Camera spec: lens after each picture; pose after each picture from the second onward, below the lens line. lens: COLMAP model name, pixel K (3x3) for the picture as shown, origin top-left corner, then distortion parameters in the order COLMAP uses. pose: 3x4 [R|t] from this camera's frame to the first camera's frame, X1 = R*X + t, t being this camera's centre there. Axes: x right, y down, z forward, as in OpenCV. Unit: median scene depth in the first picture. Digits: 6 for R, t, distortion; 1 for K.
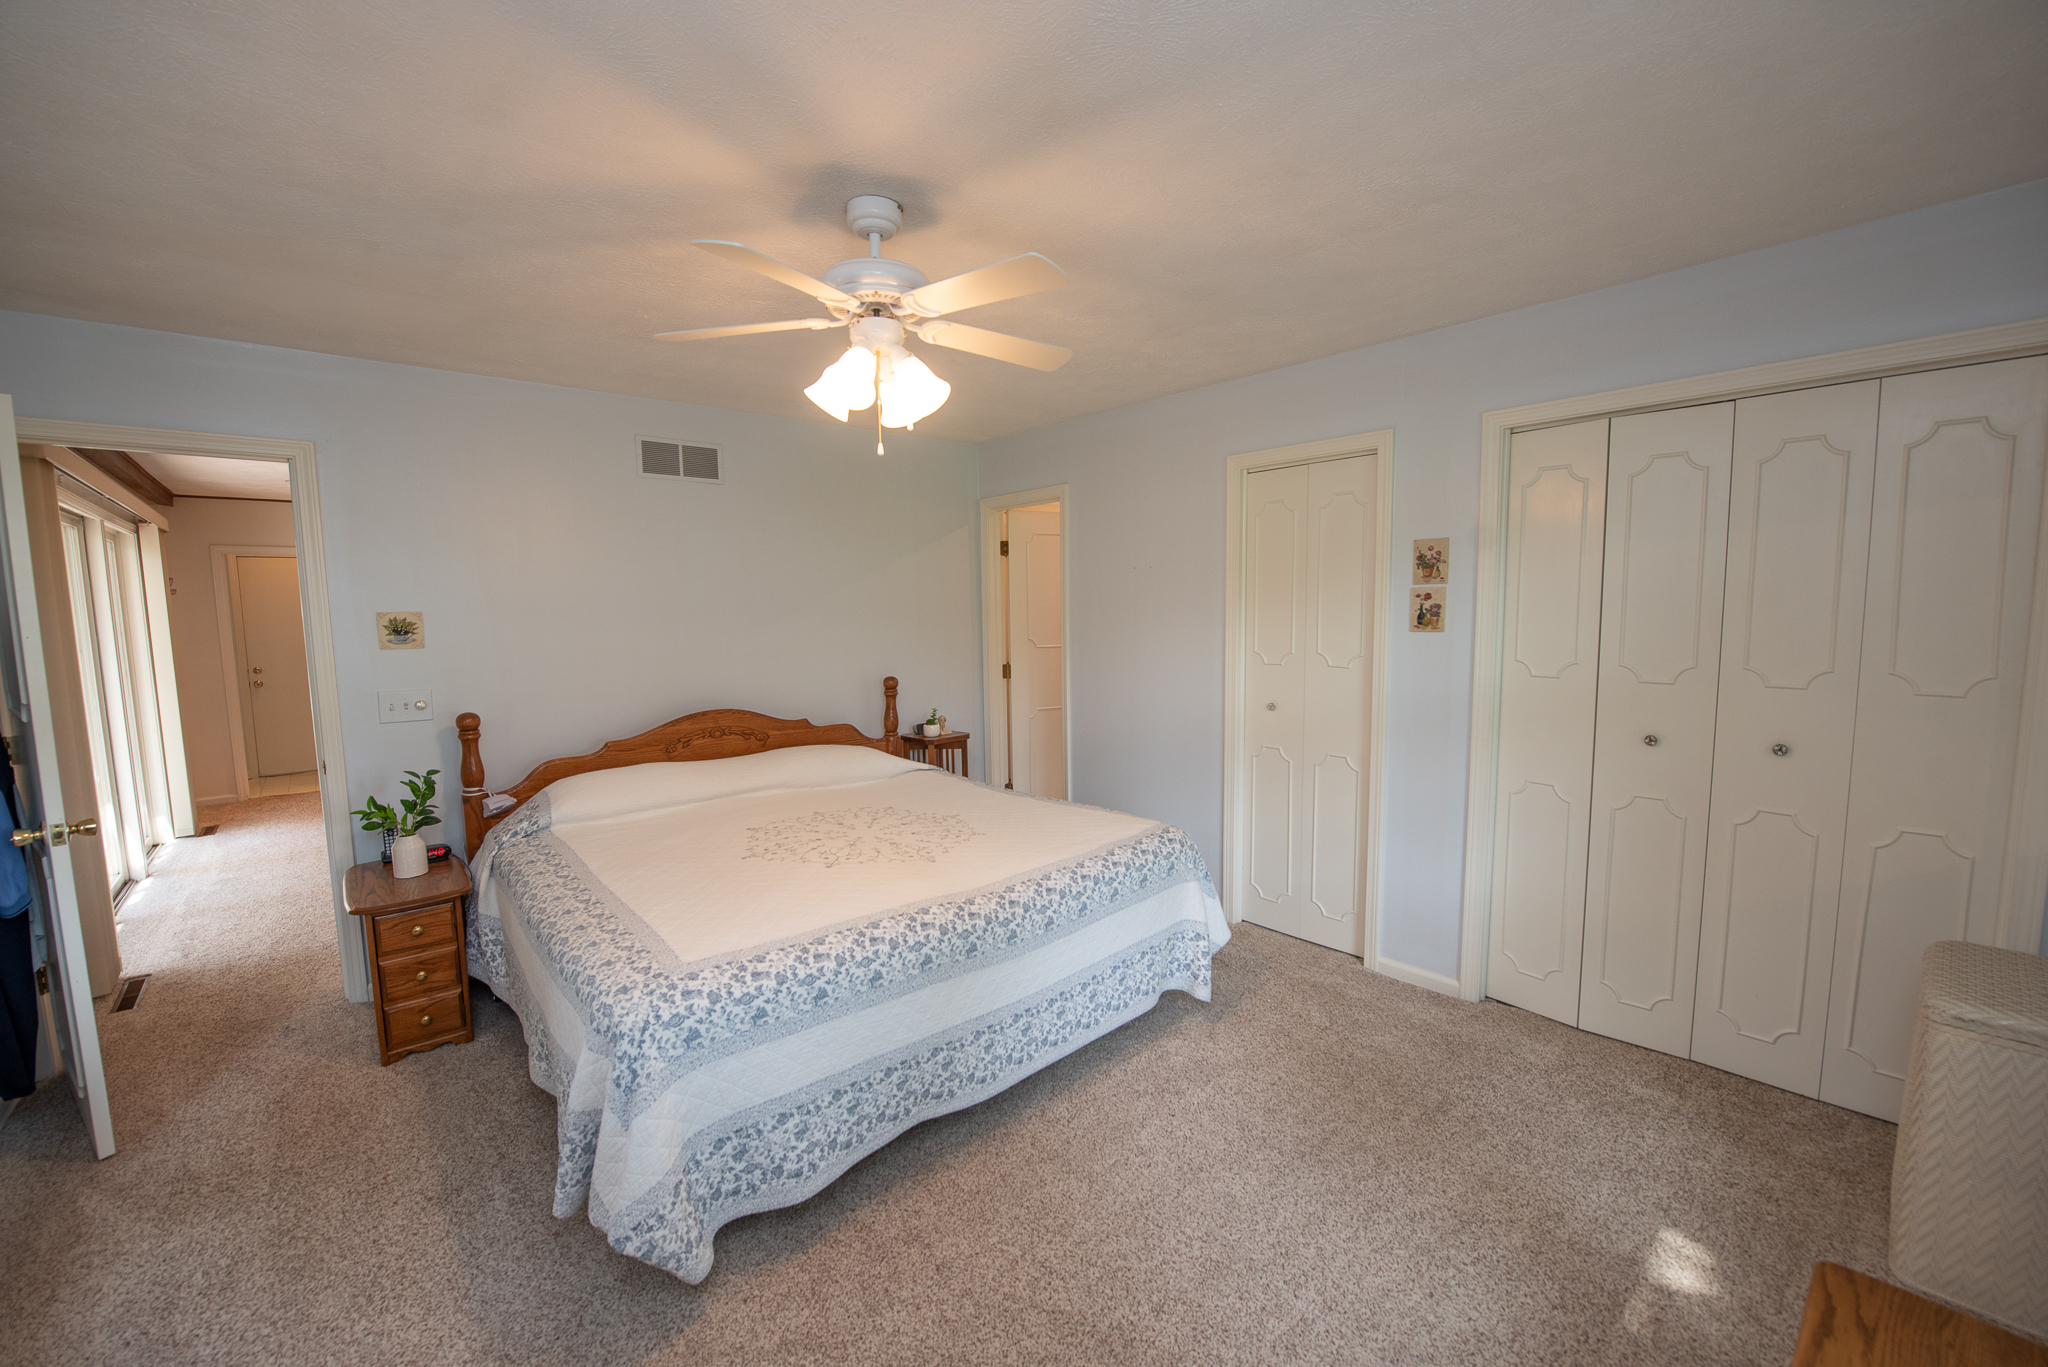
lens RADIAL K [[815.2, 0, 1014.7], [0, 815.2, 687.7], [0, 0, 1]] dist [-0.016895, -0.001736]
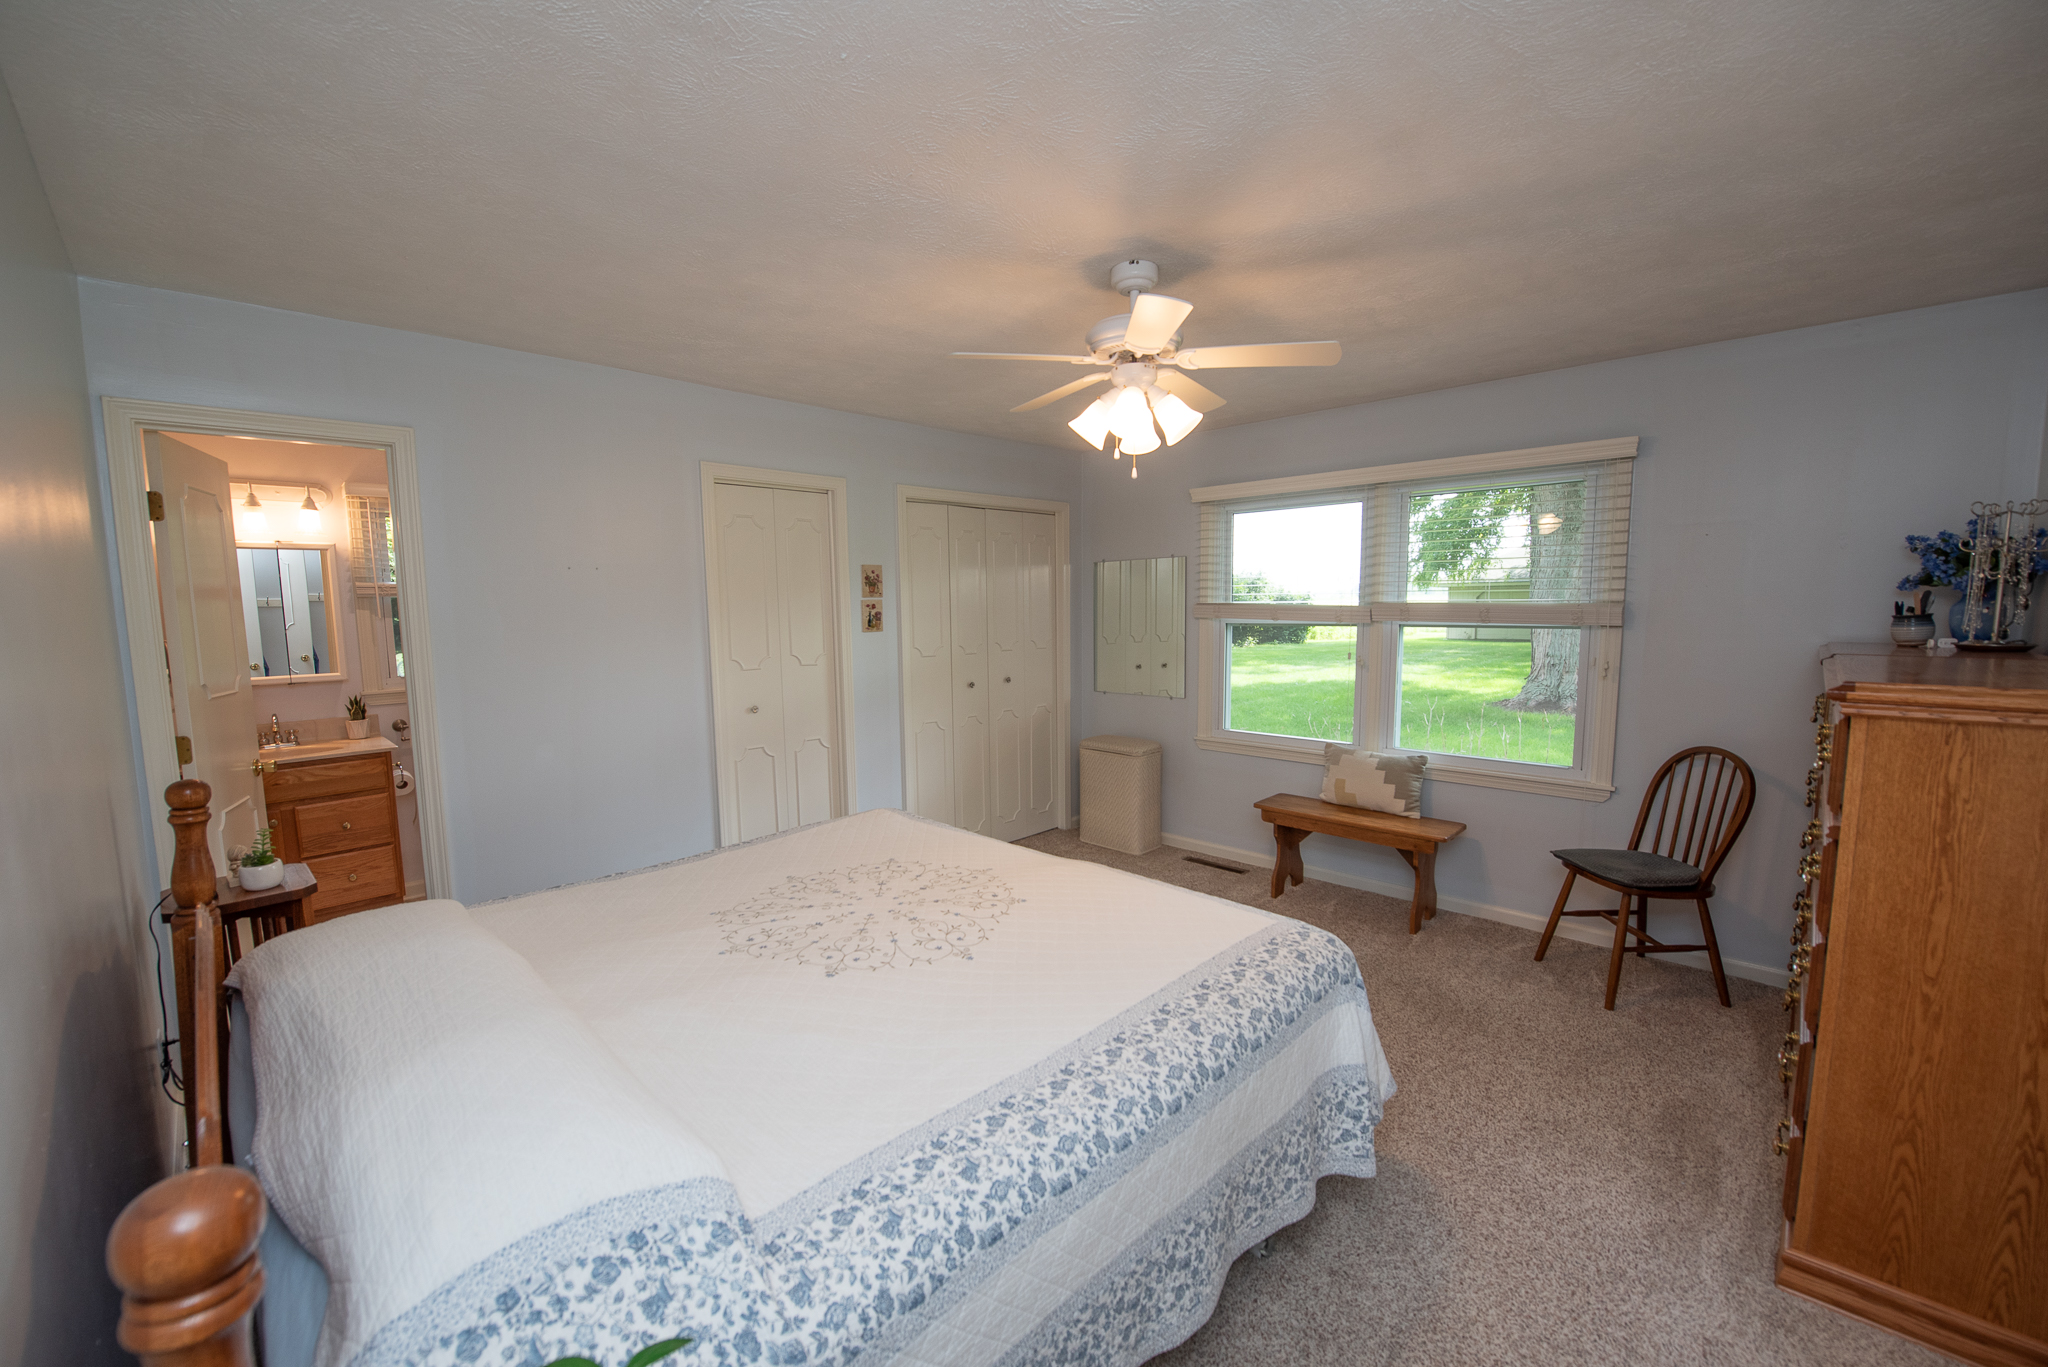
lens RADIAL K [[815.2, 0, 1013.7], [0, 815.2, 682.0], [0, 0, 1]] dist [-0.016895, -0.001736]
pose [[-0.058125, -0.084533, 0.994724, -0.907230], [0.109393, 0.989869, 0.090513, -0.084307], [-0.992298, 0.114077, -0.048289, 0.845256]]
